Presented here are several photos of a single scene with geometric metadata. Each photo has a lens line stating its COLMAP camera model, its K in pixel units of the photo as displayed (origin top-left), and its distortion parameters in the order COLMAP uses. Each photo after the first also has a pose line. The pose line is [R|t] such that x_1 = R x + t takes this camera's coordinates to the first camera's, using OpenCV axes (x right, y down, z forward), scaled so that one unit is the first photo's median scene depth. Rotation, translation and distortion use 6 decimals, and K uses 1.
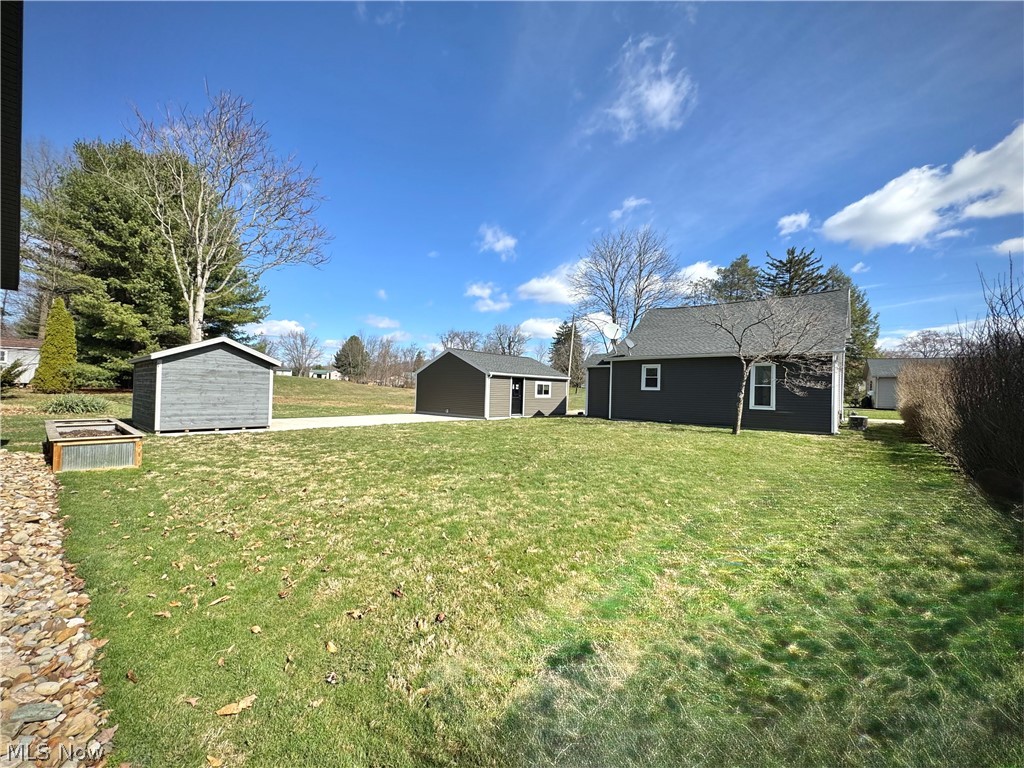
lens RADIAL K [[407.3, 0, 507.8], [0, 407.3, 381.5], [0, 0, 1]] dist [-0.003363, 0.000218]
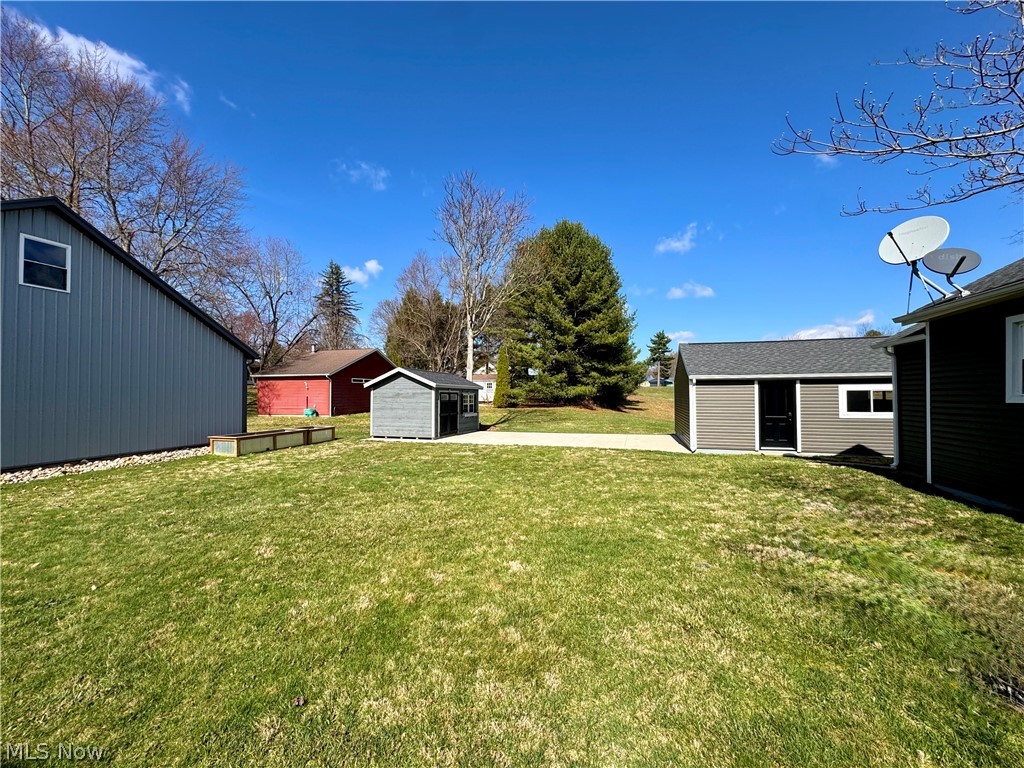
lens RADIAL K [[407.3, 0, 512.1], [0, 407.3, 386.6], [0, 0, 1]] dist [-0.003363, 0.000218]
pose [[0.413529, -0.046093, -0.909324, 0.415300], [0.032858, 0.998823, -0.035687, 0.007045], [0.909898, -0.015121, 0.414556, 0.503114]]
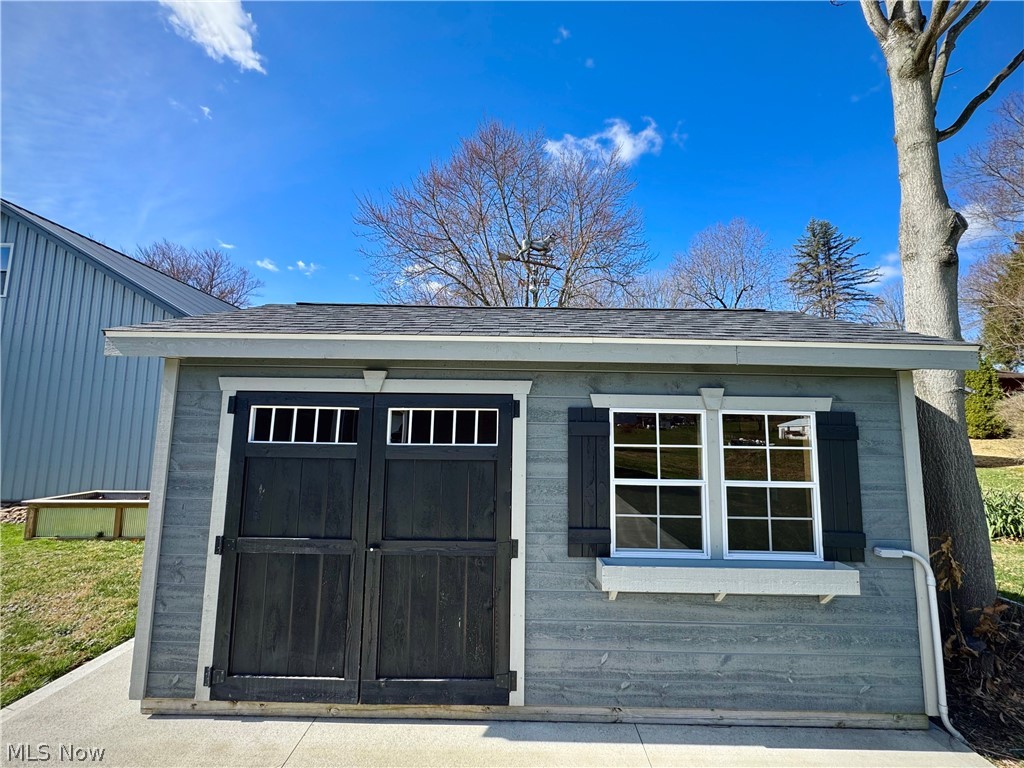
lens RADIAL K [[407.3, 0, 513.4], [0, 407.3, 384.3], [0, 0, 1]] dist [-0.003363, 0.000218]
pose [[-0.748033, -0.106800, -0.655012, -0.403047], [-0.014014, 0.989289, -0.145299, -0.001133], [0.663514, -0.099509, -0.741517, 0.874697]]
